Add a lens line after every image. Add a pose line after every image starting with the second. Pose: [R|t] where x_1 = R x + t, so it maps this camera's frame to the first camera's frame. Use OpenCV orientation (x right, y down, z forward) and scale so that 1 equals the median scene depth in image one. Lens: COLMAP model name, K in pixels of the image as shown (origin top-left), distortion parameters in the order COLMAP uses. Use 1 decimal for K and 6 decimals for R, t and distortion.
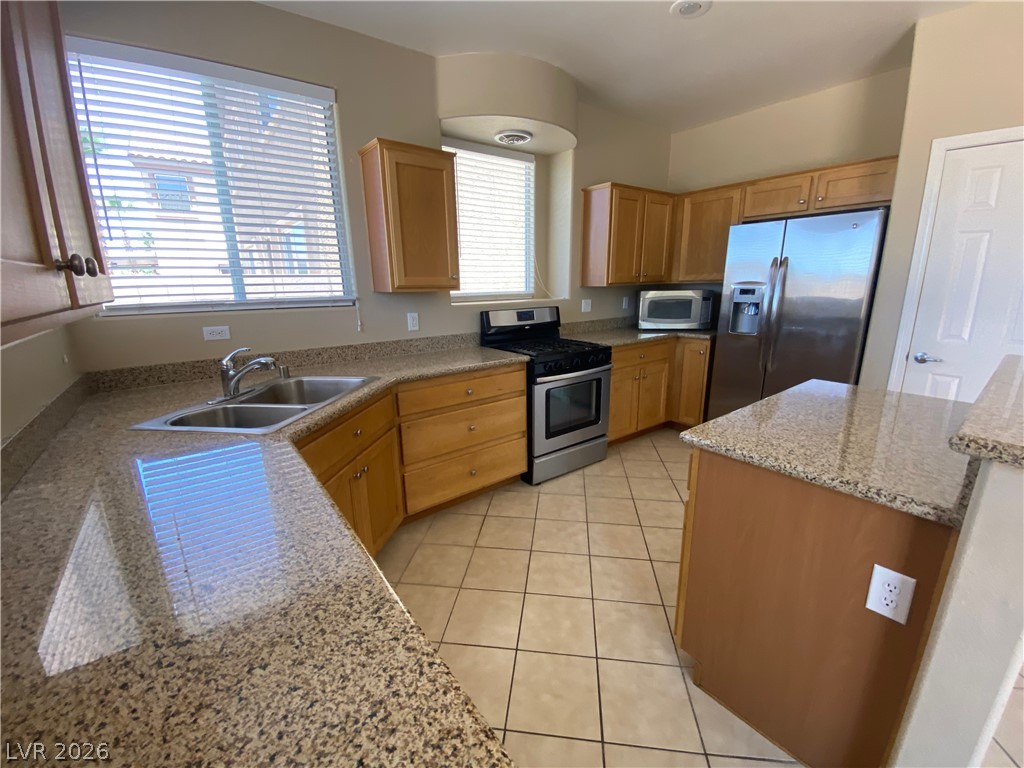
lens RADIAL K [[423.7, 0, 509.5], [0, 423.7, 388.5], [0, 0, 1]] dist [-0.004394, -0.008692]
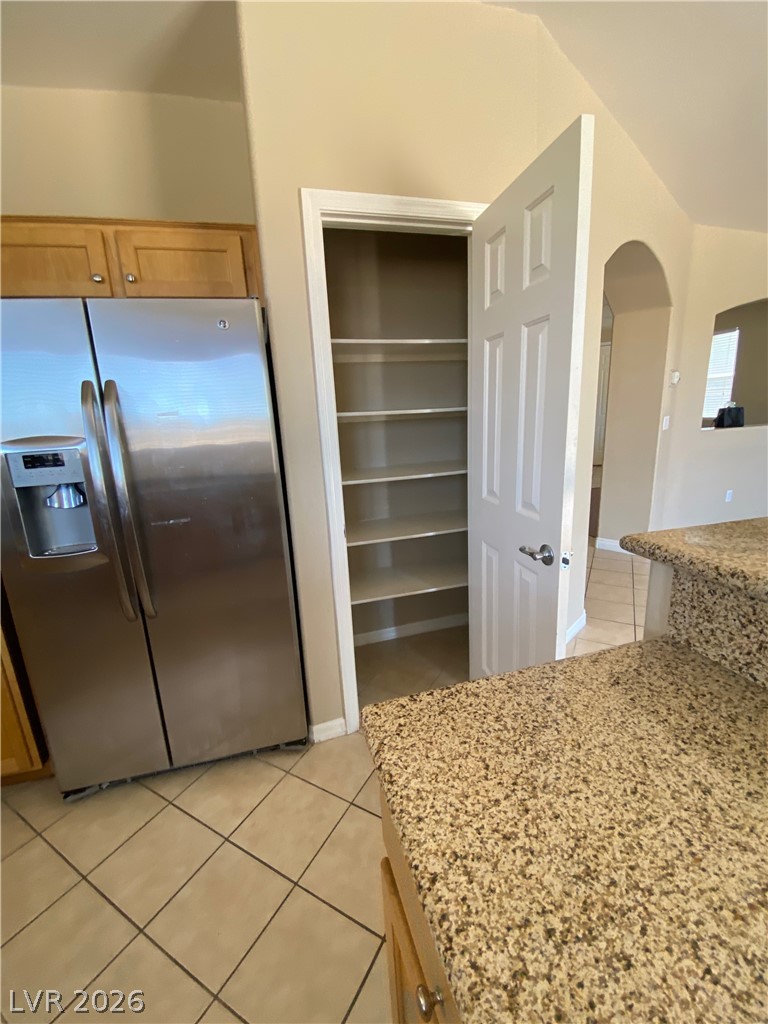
lens RADIAL K [[423.7, 0, 394.6], [0, 423.7, 509.3], [0, 0, 1]] dist [-0.004394, -0.008692]
pose [[0.354574, -0.222648, 0.908133, 0.257031], [0.268215, 0.954639, 0.129327, -0.124672], [-0.895733, 0.197719, 0.398208, 0.459142]]
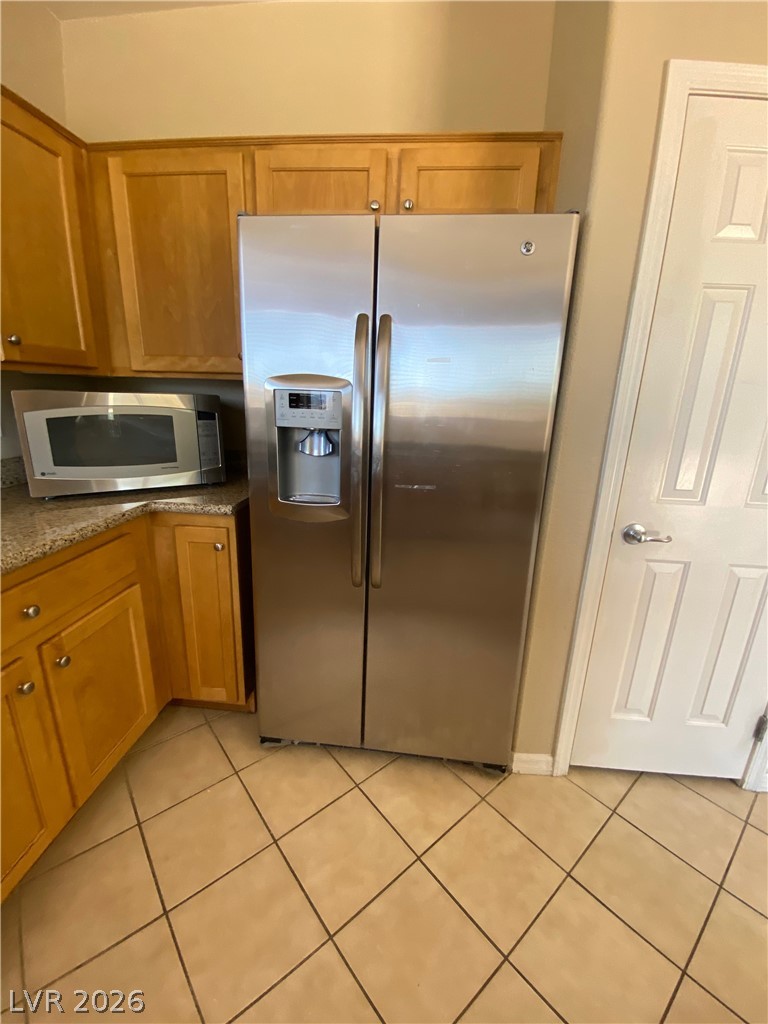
lens RADIAL K [[423.7, 0, 385.5], [0, 423.7, 515.3], [0, 0, 1]] dist [-0.004394, -0.008692]
pose [[0.673591, -0.170725, 0.719116, 0.272510], [0.139474, 0.984837, 0.103166, -0.135546], [-0.725825, 0.030807, 0.687189, 0.597678]]
